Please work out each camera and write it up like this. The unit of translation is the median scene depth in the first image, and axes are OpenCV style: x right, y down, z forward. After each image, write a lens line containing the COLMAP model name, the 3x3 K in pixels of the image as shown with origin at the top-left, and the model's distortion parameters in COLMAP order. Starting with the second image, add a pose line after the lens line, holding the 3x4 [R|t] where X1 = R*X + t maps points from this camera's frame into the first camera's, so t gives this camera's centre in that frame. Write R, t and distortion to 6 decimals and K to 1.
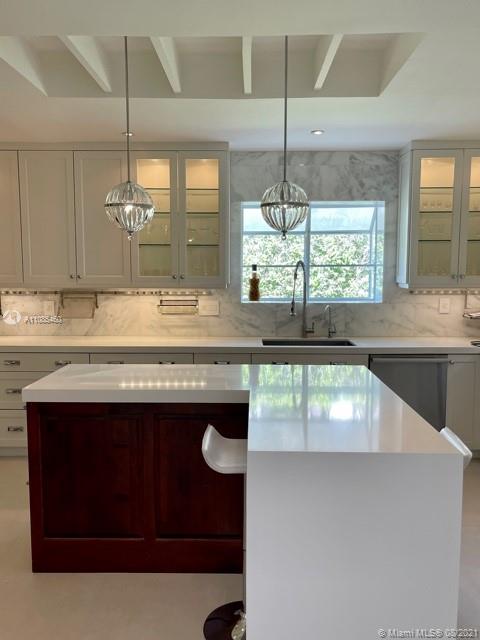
lens RADIAL K [[555.2, 0, 240.3], [0, 555.2, 325.0], [0, 0, 1]] dist [0.014203, -0.018475]
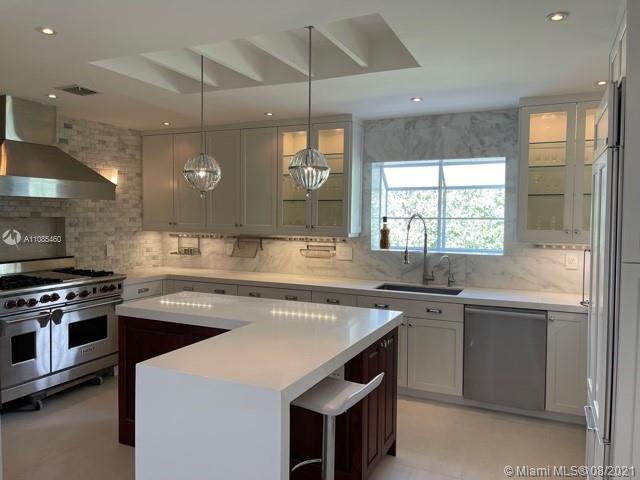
lens RADIAL K [[484.8, 0, 318.6], [0, 484.8, 232.6], [0, 0, 1]] dist [0.060444, -0.081317]
pose [[0.917391, 0.022992, -0.397322, 0.299708], [-0.051057, 0.996880, -0.060202, -0.010491], [0.394698, 0.075515, 0.915703, 0.041090]]
